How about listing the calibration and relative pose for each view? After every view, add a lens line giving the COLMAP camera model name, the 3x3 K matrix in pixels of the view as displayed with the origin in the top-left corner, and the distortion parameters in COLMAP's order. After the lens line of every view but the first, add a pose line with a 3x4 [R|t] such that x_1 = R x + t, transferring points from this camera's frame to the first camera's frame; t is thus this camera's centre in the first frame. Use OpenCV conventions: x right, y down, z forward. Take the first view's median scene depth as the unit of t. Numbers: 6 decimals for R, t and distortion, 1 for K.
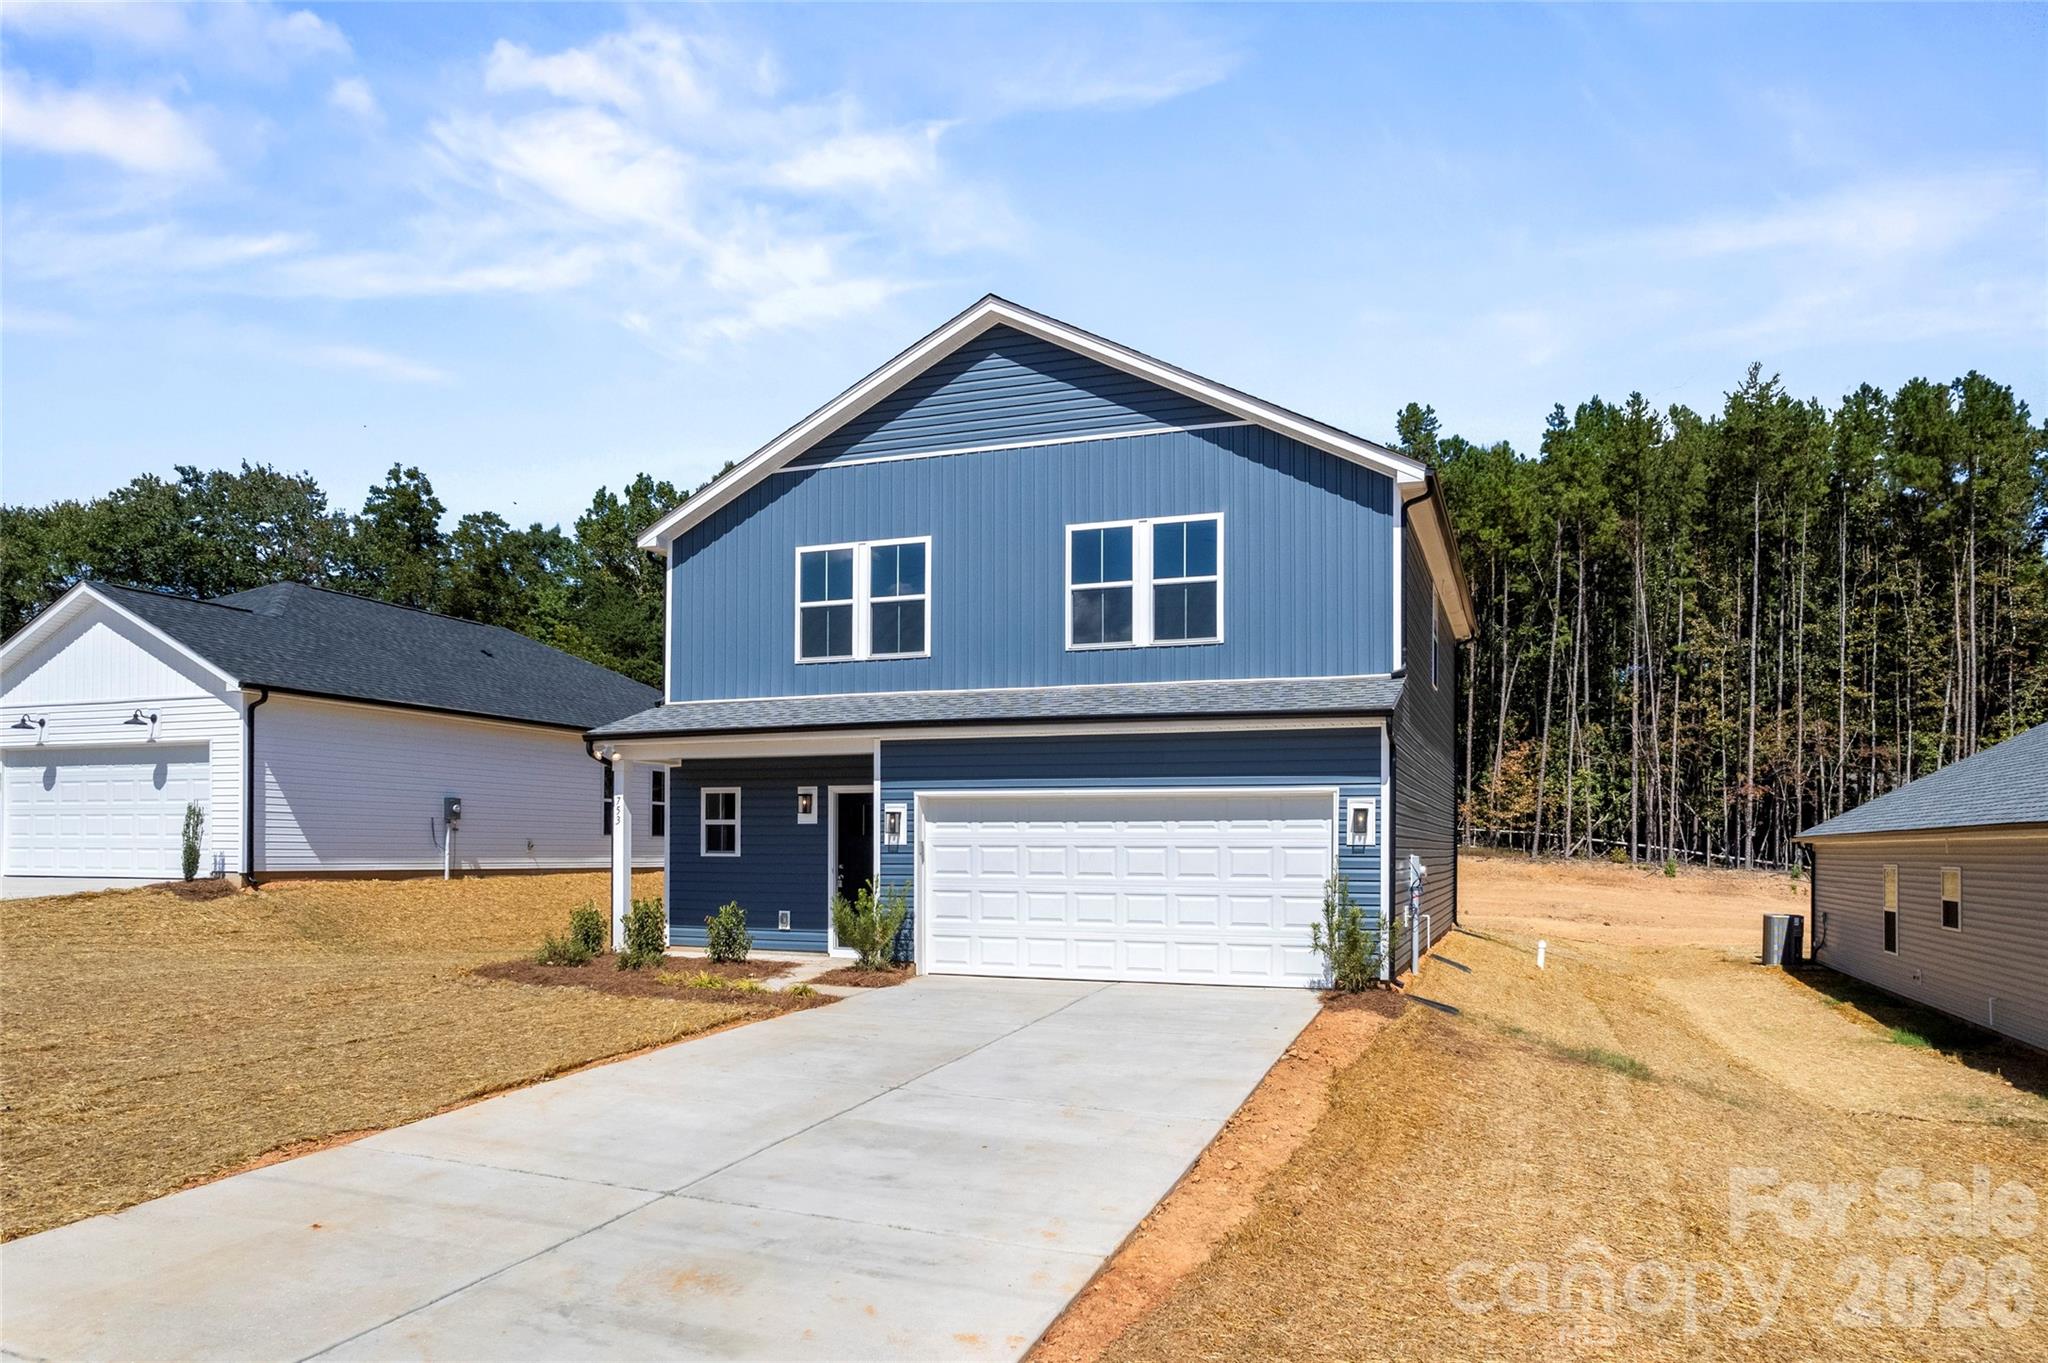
lens RADIAL K [[1316.7, 0, 1182.2], [0, 1316.7, 736.8], [0, 0, 1]] dist [-0.004614, 0.000233]
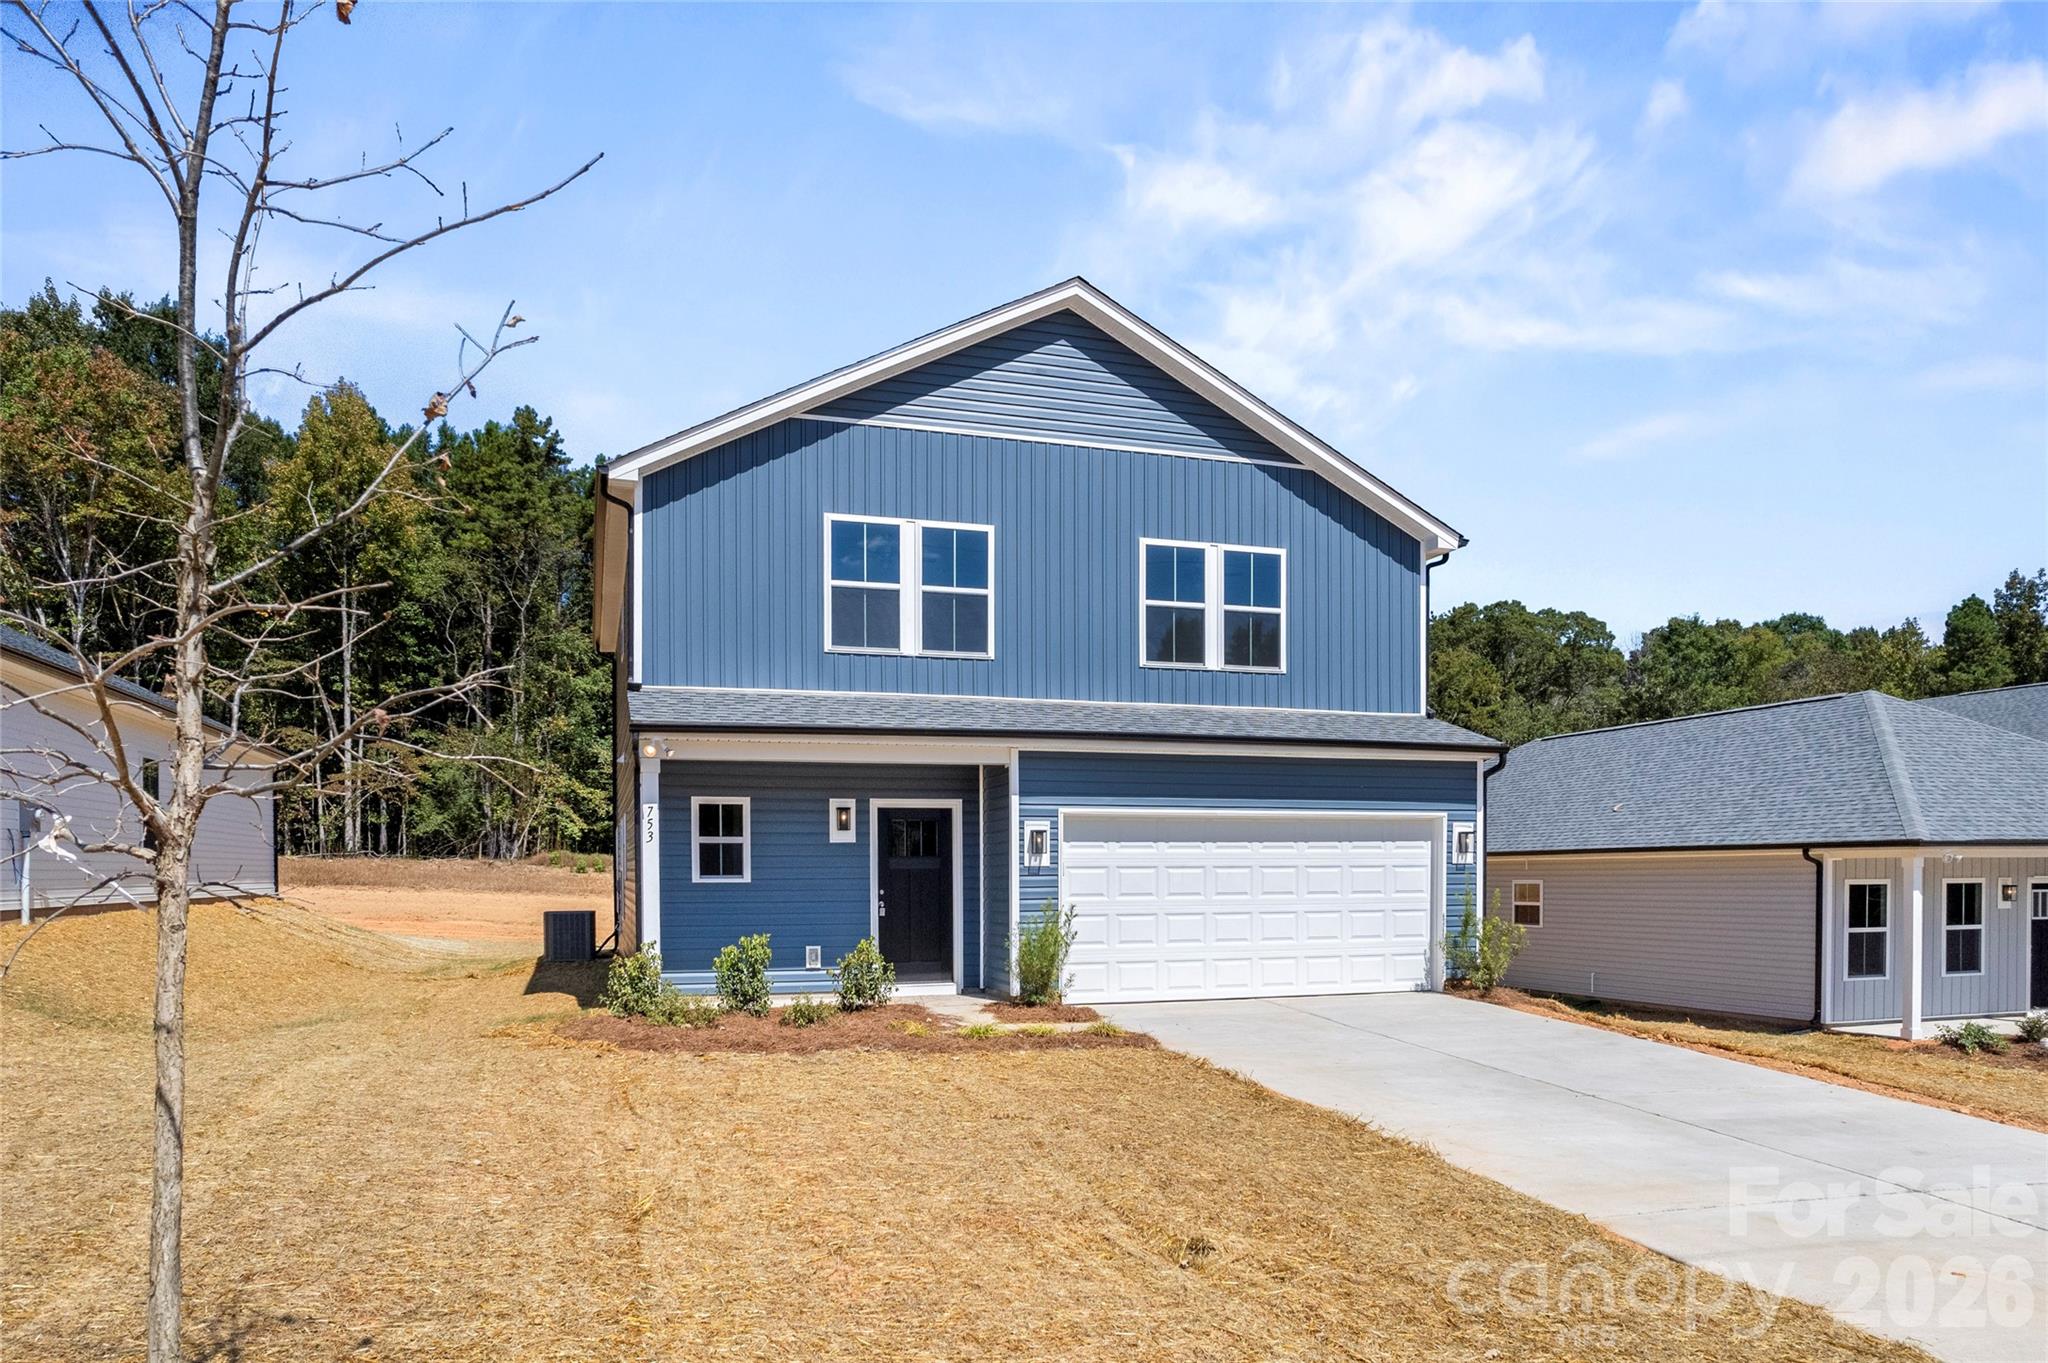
lens RADIAL K [[1307.3, 0, 1140.9], [0, 1307.3, 802.7], [0, 0, 1]] dist [-0.018684, 0.000542]
pose [[0.798109, 0.023431, 0.602058, -0.673545], [-0.043872, 0.998851, 0.019284, 0.016632], [-0.600914, -0.041804, 0.798220, 0.224338]]
